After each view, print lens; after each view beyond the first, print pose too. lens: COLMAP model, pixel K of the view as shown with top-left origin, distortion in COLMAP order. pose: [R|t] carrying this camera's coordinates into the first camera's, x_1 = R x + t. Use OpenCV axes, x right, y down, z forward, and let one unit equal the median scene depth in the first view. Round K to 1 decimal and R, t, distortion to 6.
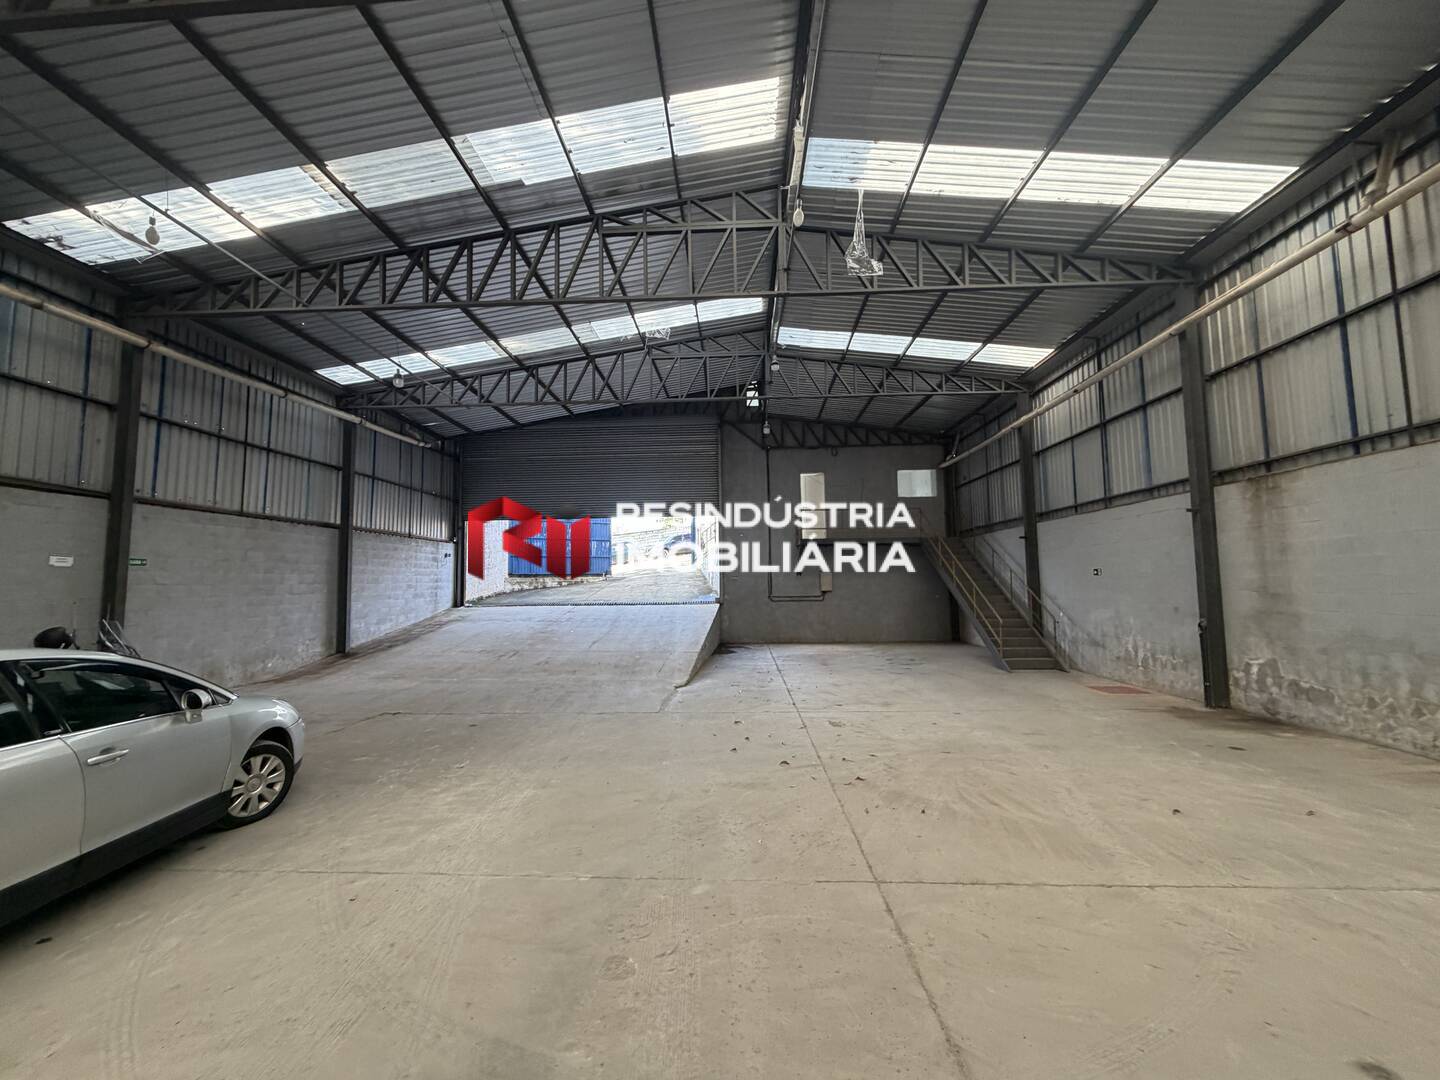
lens RADIAL K [[572.6, 0, 718.2], [0, 572.6, 541.8], [0, 0, 1]] dist [-0.006121, 0.000821]
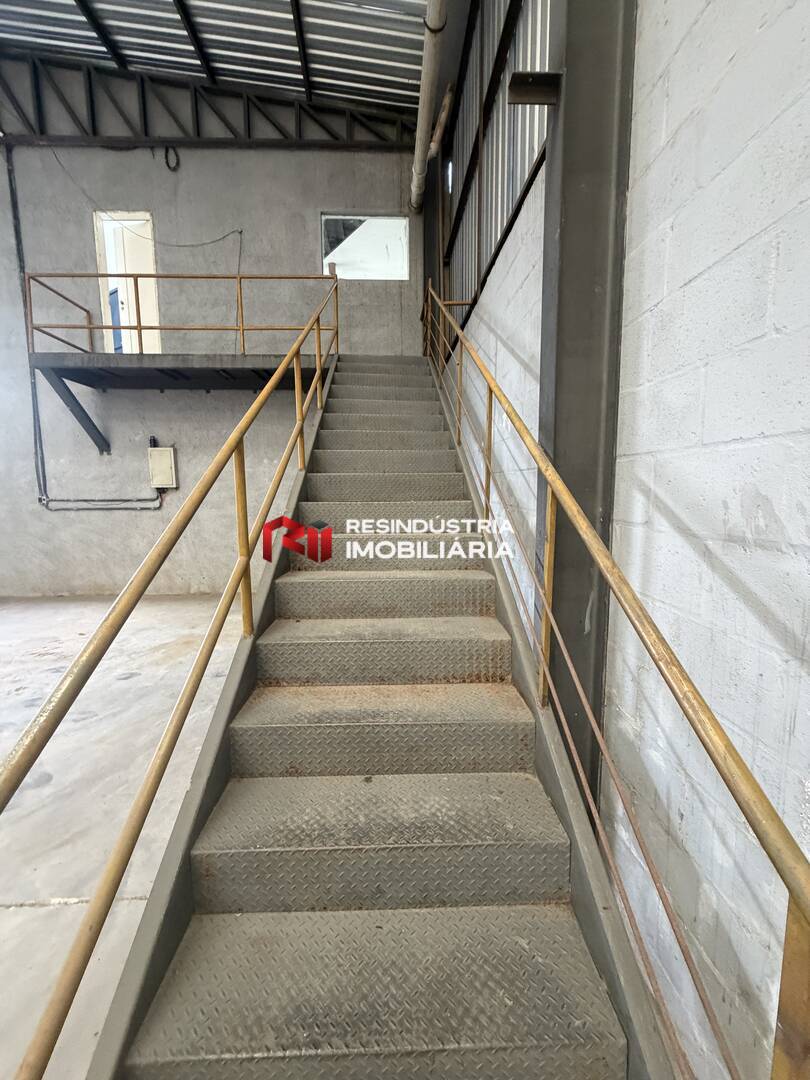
lens RADIAL K [[429.5, 0, 409.0], [0, 429.5, 539.8], [0, 0, 1]] dist [-0.006121, 0.000821]
pose [[0.995903, -0.005388, 0.090272, 0.350734], [-0.012180, 0.981135, 0.192939, 0.057090], [-0.089609, -0.193248, 0.977049, 0.625891]]
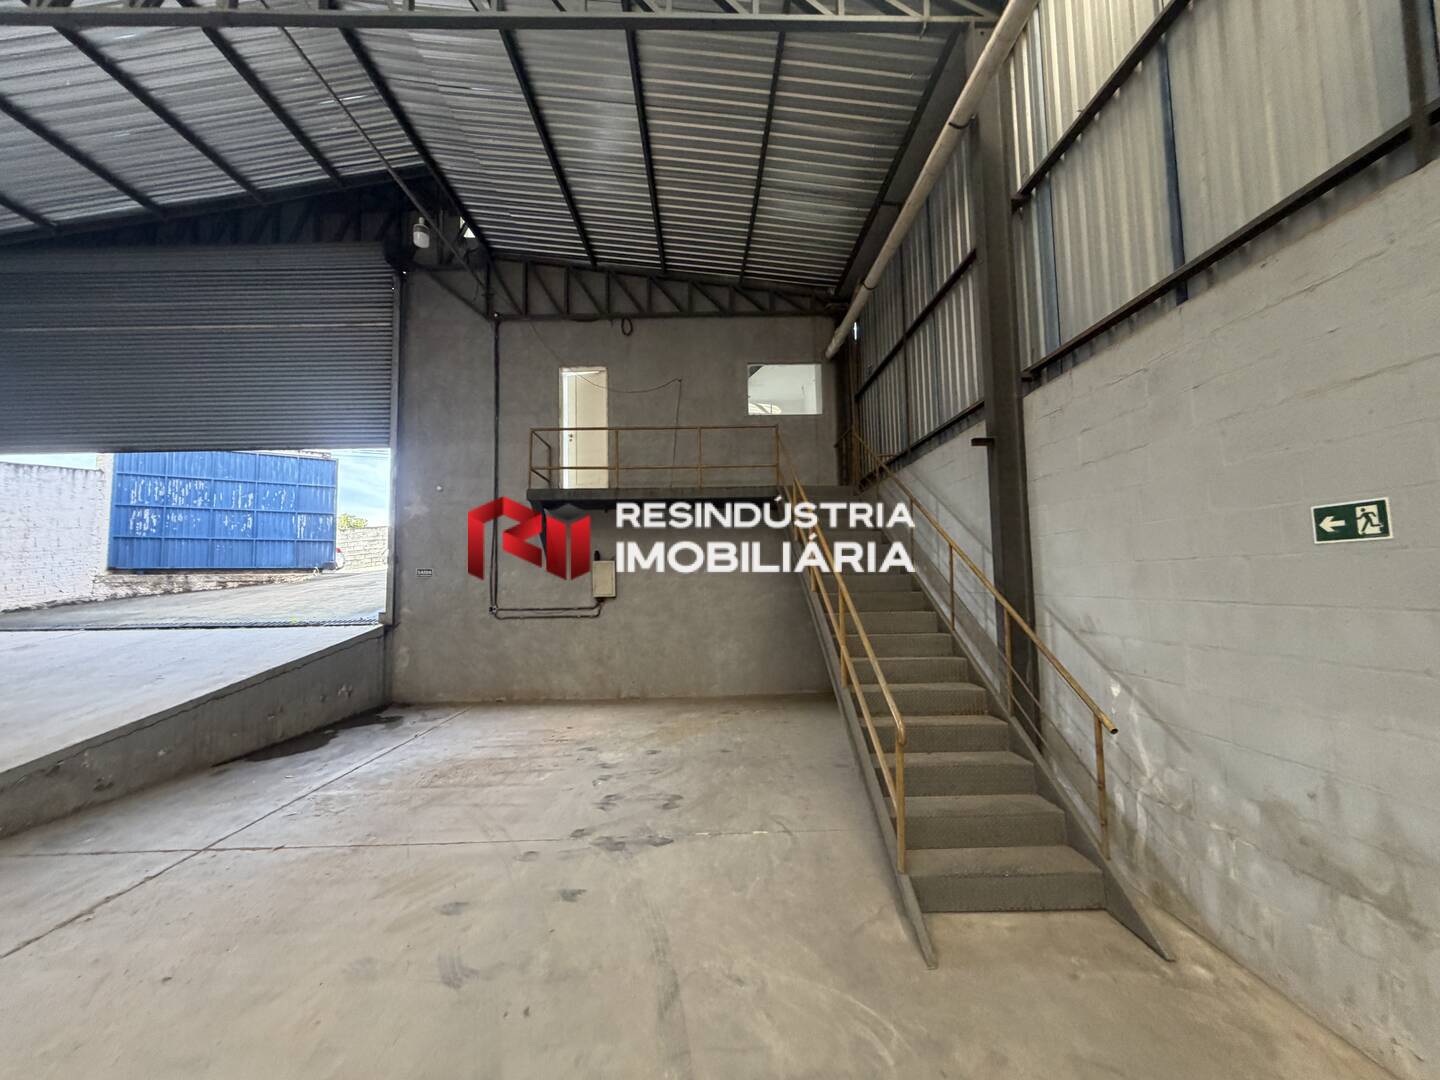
lens RADIAL K [[572.6, 0, 720.7], [0, 572.6, 543.7], [0, 0, 1]] dist [-0.006121, 0.000821]
pose [[0.998092, -0.001039, 0.061738, 0.256950], [0.000679, 0.999983, 0.005854, 0.035312], [-0.061743, -0.005801, 0.998075, 0.482805]]
